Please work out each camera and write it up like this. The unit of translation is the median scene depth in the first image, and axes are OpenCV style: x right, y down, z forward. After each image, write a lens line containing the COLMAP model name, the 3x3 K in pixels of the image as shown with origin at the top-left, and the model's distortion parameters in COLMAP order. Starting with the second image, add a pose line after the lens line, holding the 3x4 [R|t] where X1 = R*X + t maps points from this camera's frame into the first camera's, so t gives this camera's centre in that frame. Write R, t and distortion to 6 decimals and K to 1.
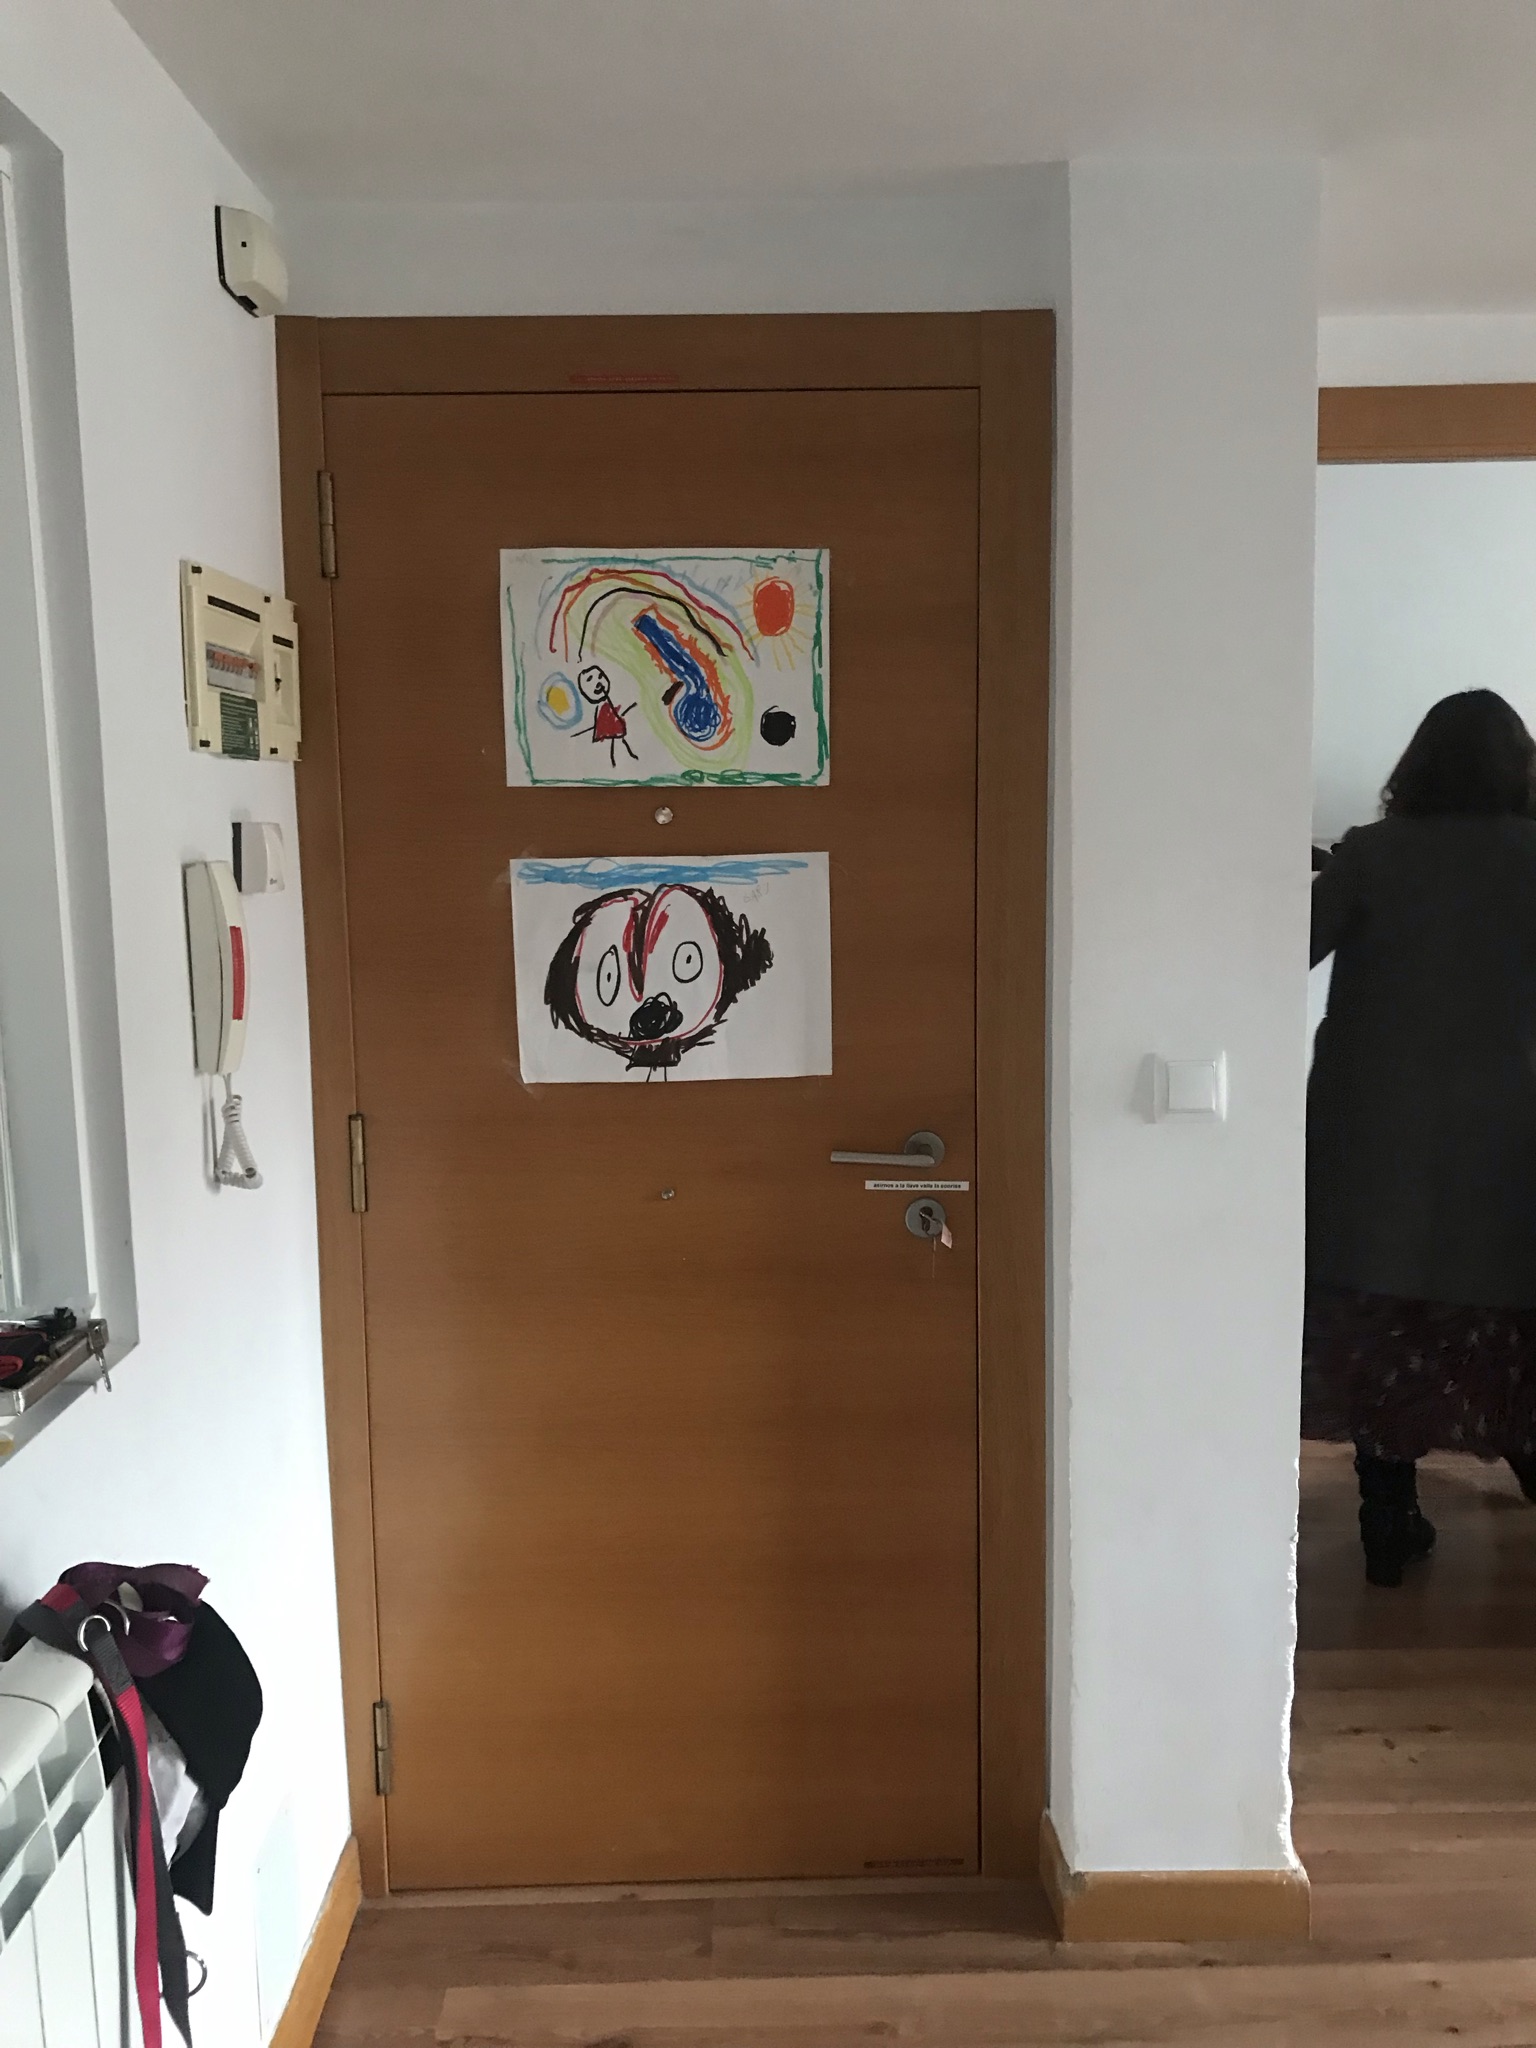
lens RADIAL K [[1681.5, 0, 769.4], [0, 1681.5, 1071.4], [0, 0, 1]] dist [0.123275, -0.186510]
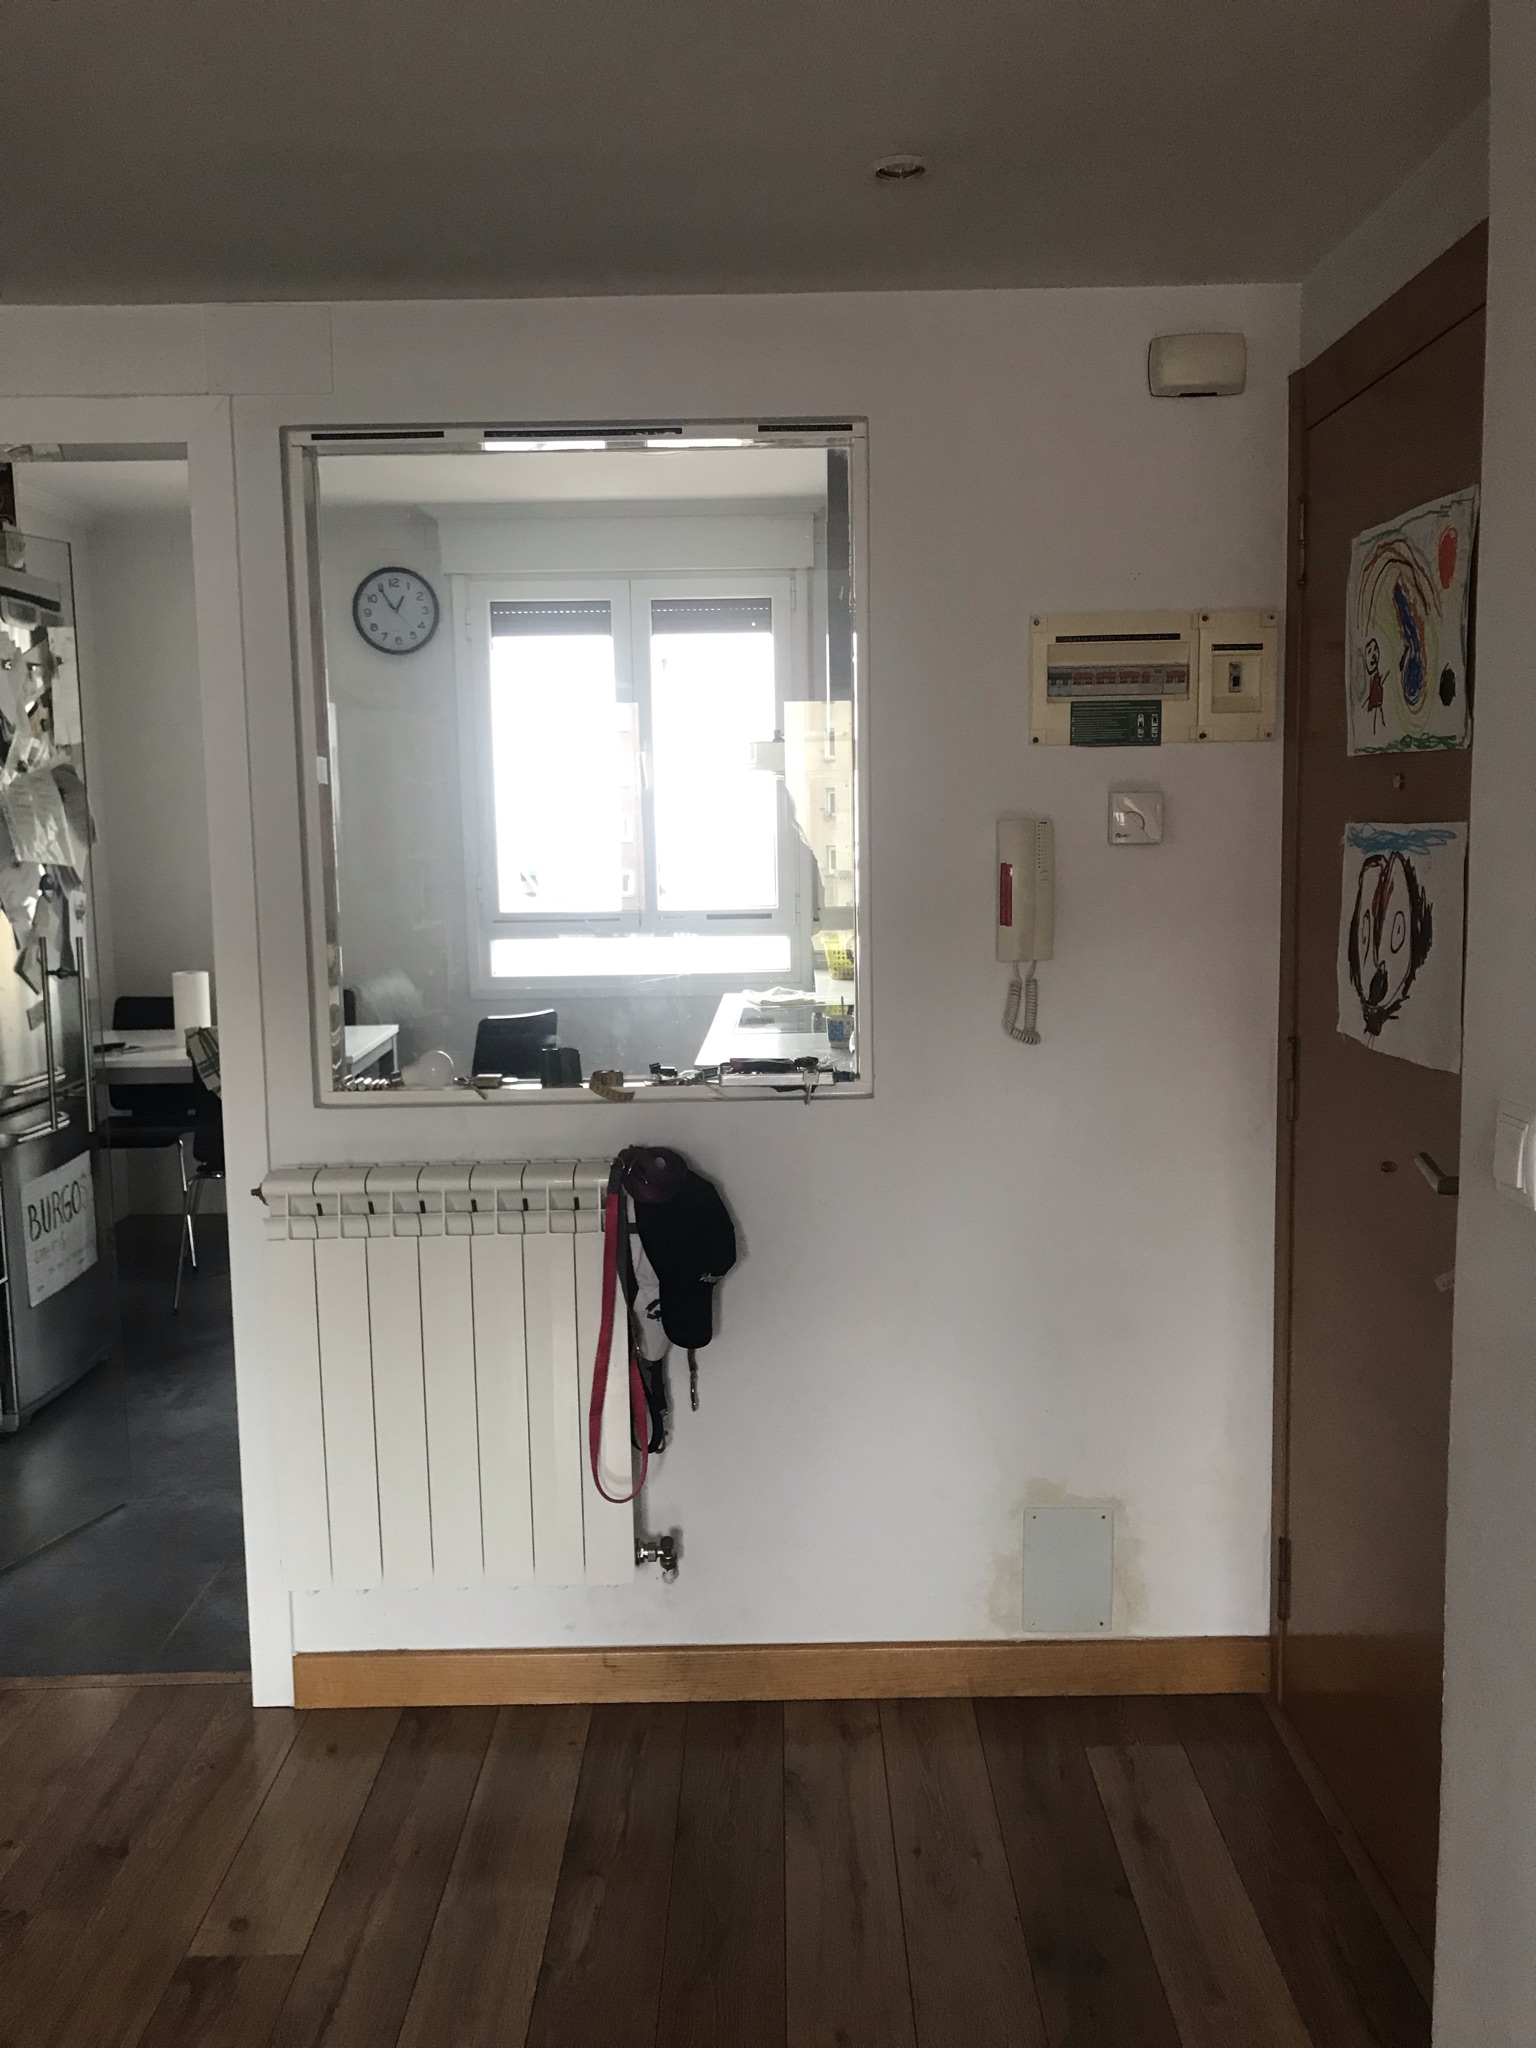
lens RADIAL K [[1681.5, 0, 769.4], [0, 1681.5, 1071.4], [0, 0, 1]] dist [0.123275, -0.186510]
pose [[-0.032917, 0.166627, -0.985470, 0.967671], [-0.148487, 0.974247, 0.169689, -0.101753], [0.988366, 0.151915, -0.007327, 0.669758]]
